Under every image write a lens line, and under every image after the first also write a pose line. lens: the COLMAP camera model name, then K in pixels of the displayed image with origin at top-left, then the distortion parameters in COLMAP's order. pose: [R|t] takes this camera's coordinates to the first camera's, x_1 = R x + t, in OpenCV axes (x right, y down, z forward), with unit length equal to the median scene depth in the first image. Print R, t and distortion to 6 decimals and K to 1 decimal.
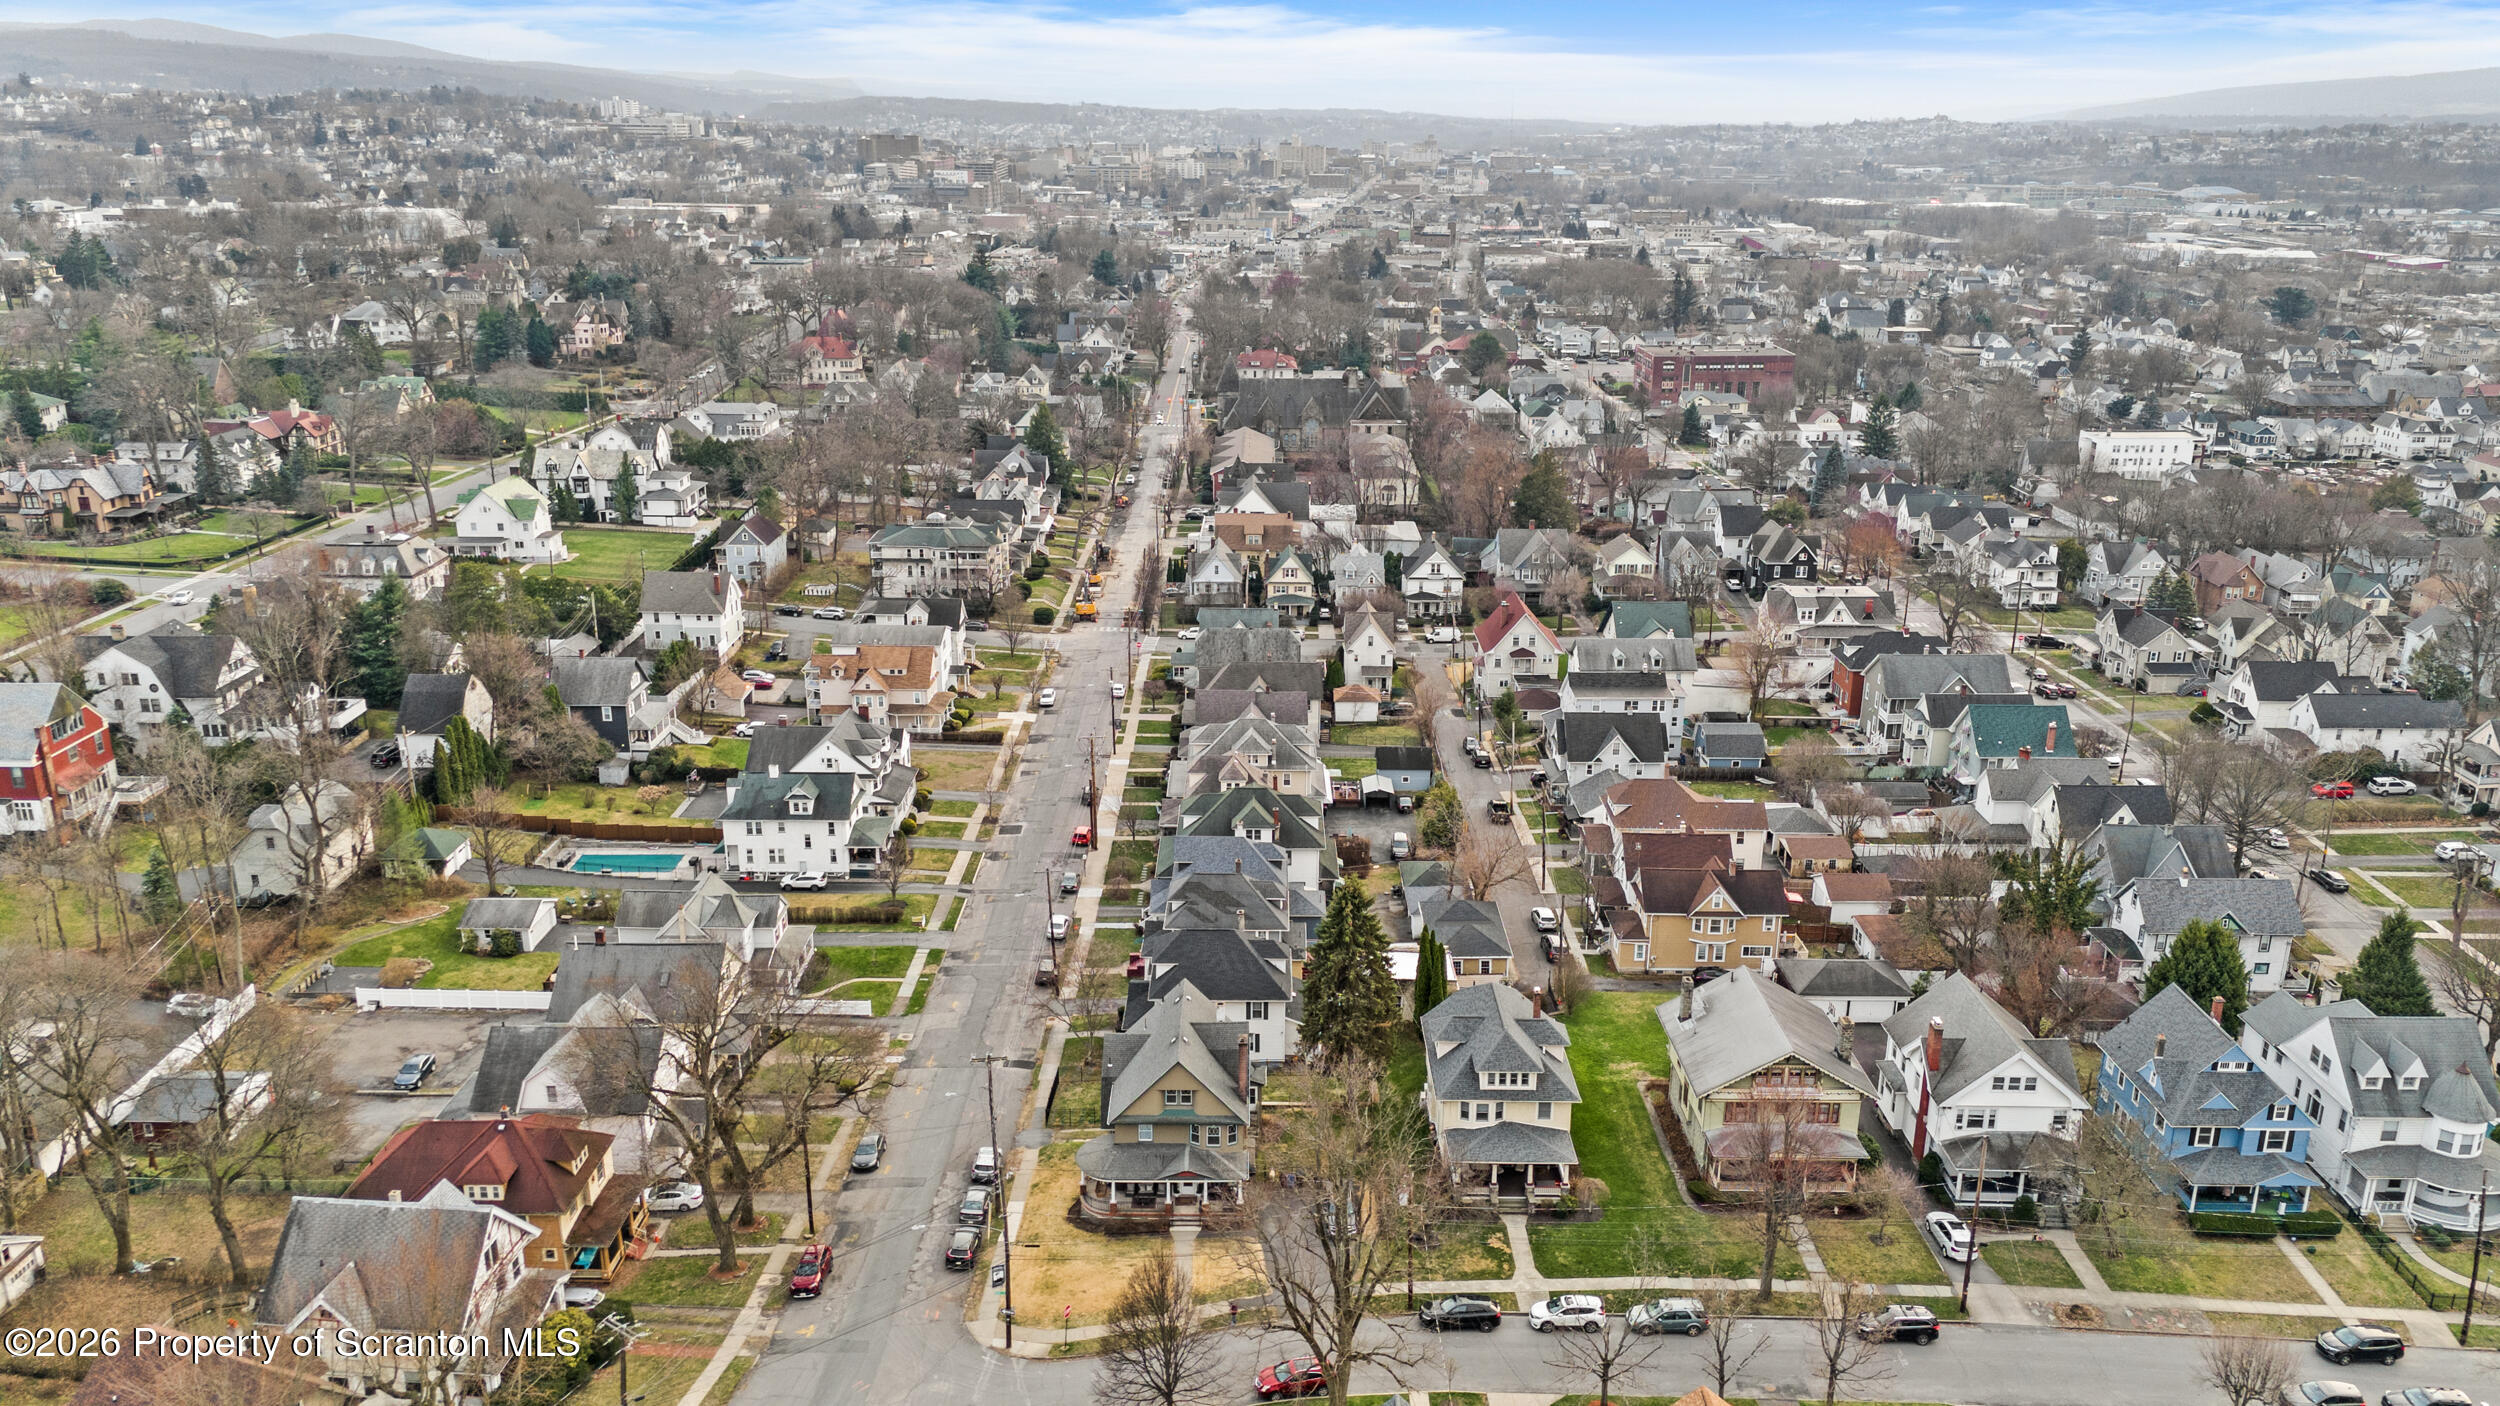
lens RADIAL K [[1853.1, 0, 1250.0], [0, 1853.1, 703.0], [0, 0, 1]] dist [0.080653, -0.086705]
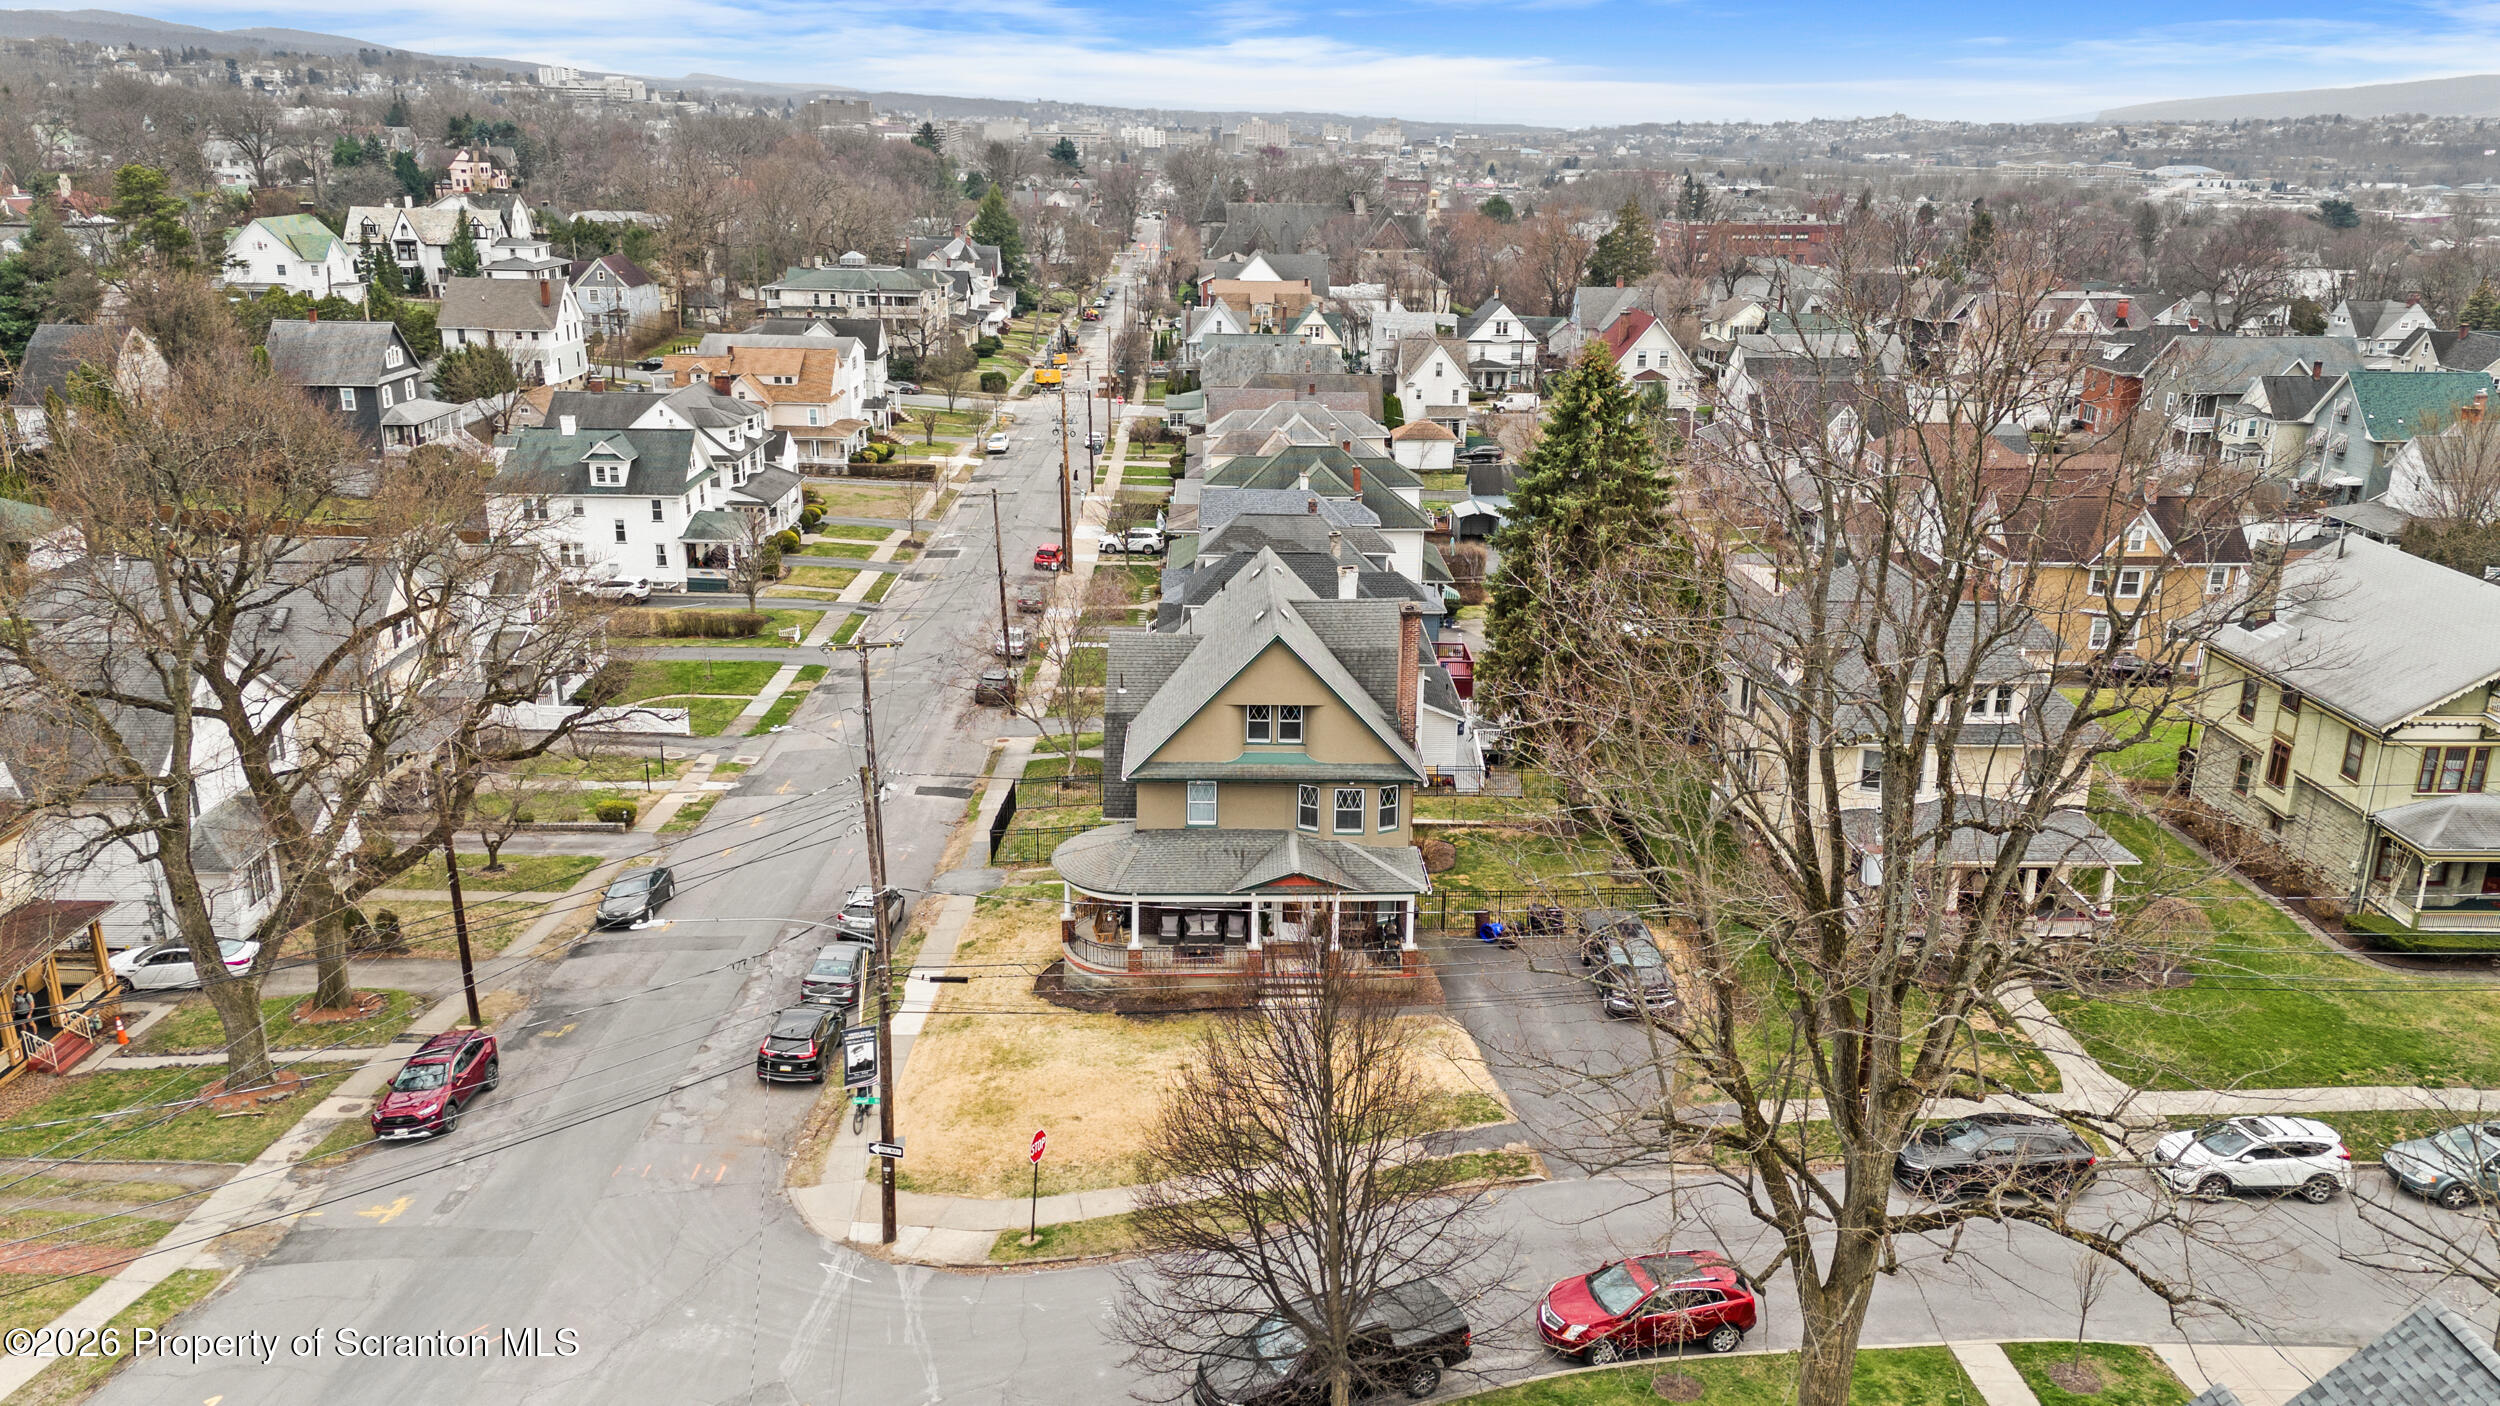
lens RADIAL K [[1853.1, 0, 1250.0], [0, 1853.1, 703.0], [0, 0, 1]] dist [0.080653, -0.086705]
pose [[0.999730, -0.000739, 0.023210, -0.035784], [0.000812, 0.999995, -0.003105, 0.134892], [-0.023207, 0.003123, 0.999726, 0.350286]]
